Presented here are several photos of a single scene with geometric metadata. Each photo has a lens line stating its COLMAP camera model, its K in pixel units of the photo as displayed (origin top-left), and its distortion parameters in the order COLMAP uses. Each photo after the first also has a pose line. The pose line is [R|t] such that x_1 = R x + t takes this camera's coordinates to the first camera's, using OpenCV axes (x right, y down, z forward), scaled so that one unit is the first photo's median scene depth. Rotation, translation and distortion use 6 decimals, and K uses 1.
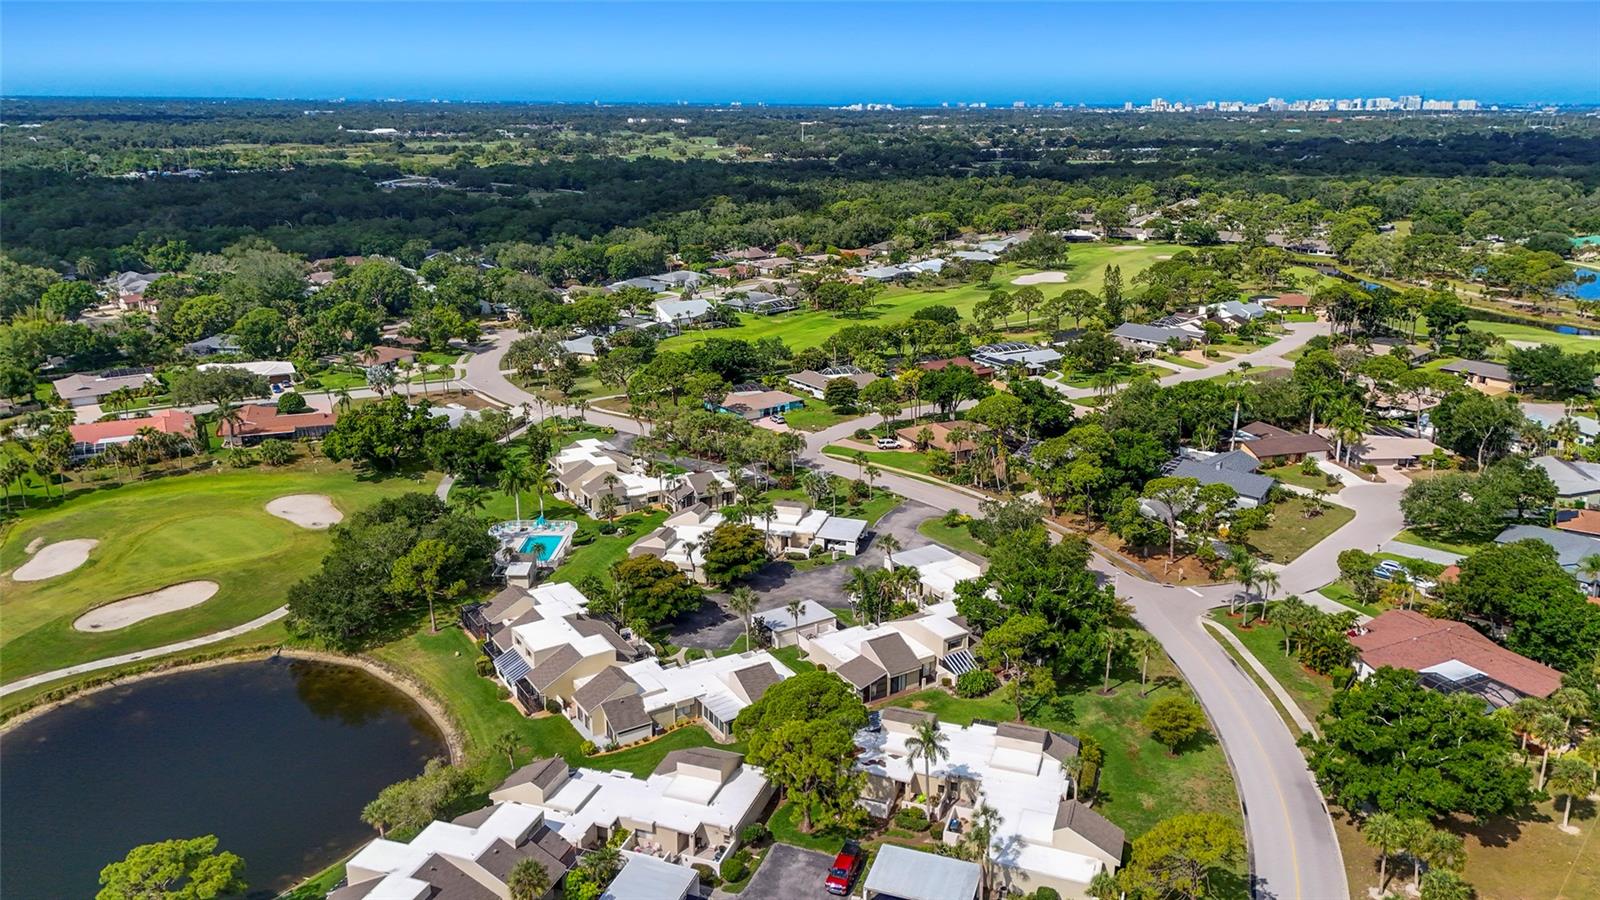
lens RADIAL K [[1174.3, 0, 797.4], [0, 1174.3, 446.3], [0, 0, 1]] dist [0.070827, -0.065766]
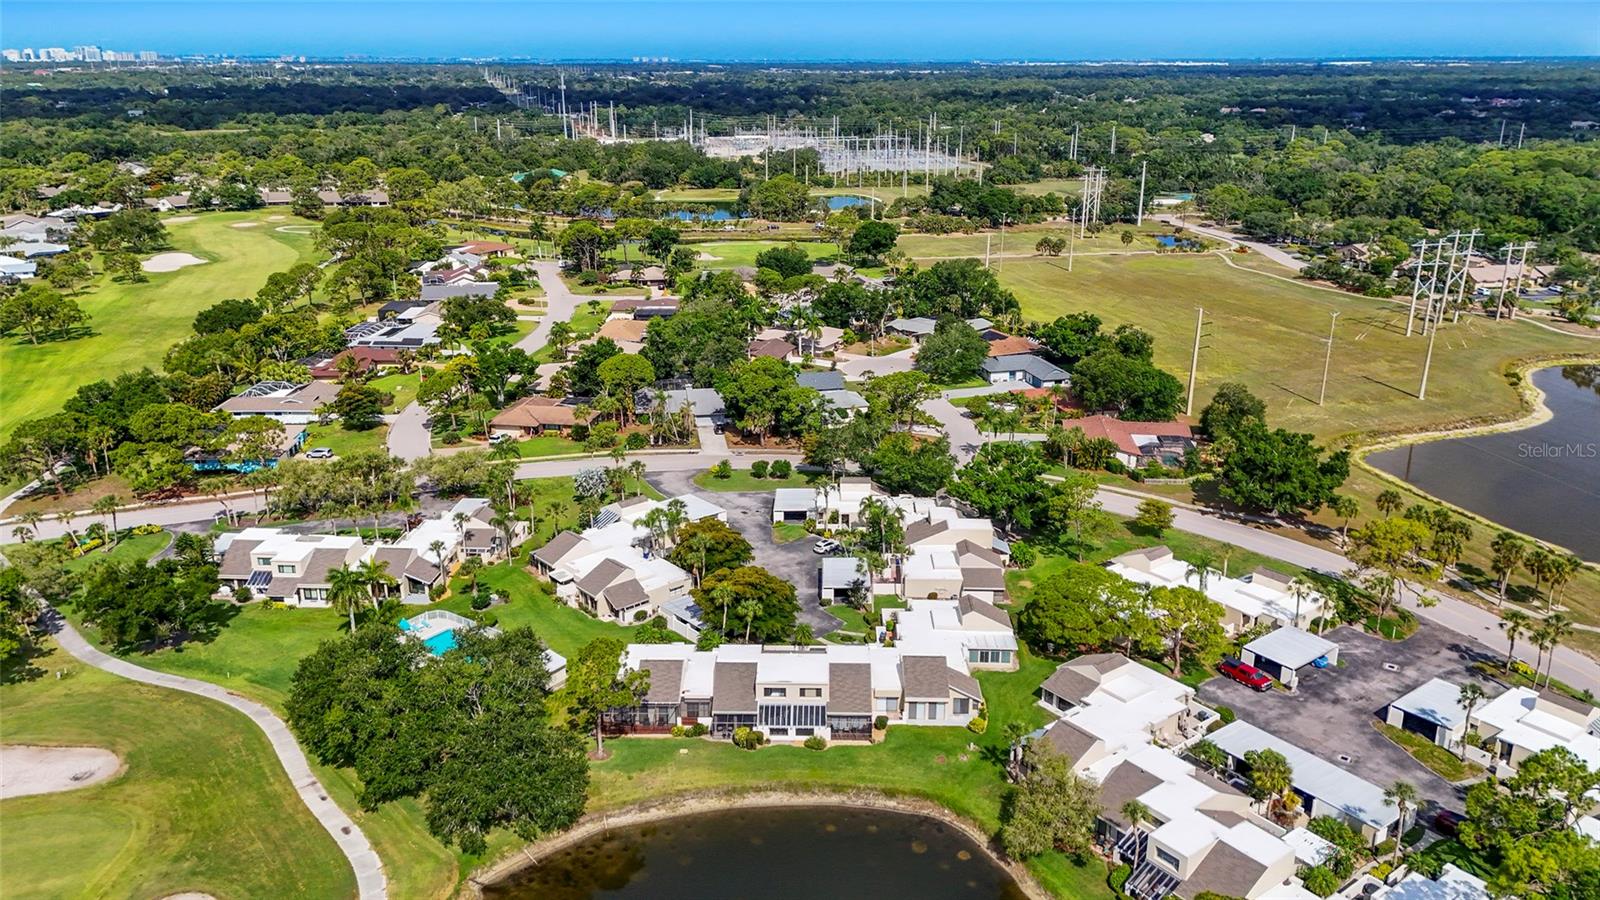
lens RADIAL K [[1174.3, 0, 806.2], [0, 1174.3, 458.0], [0, 0, 1]] dist [0.070827, -0.065766]
pose [[0.550695, -0.272532, 0.788962, -0.236659], [0.235832, 0.957488, 0.166135, -0.037997], [-0.800698, 0.094573, 0.591556, 0.124334]]
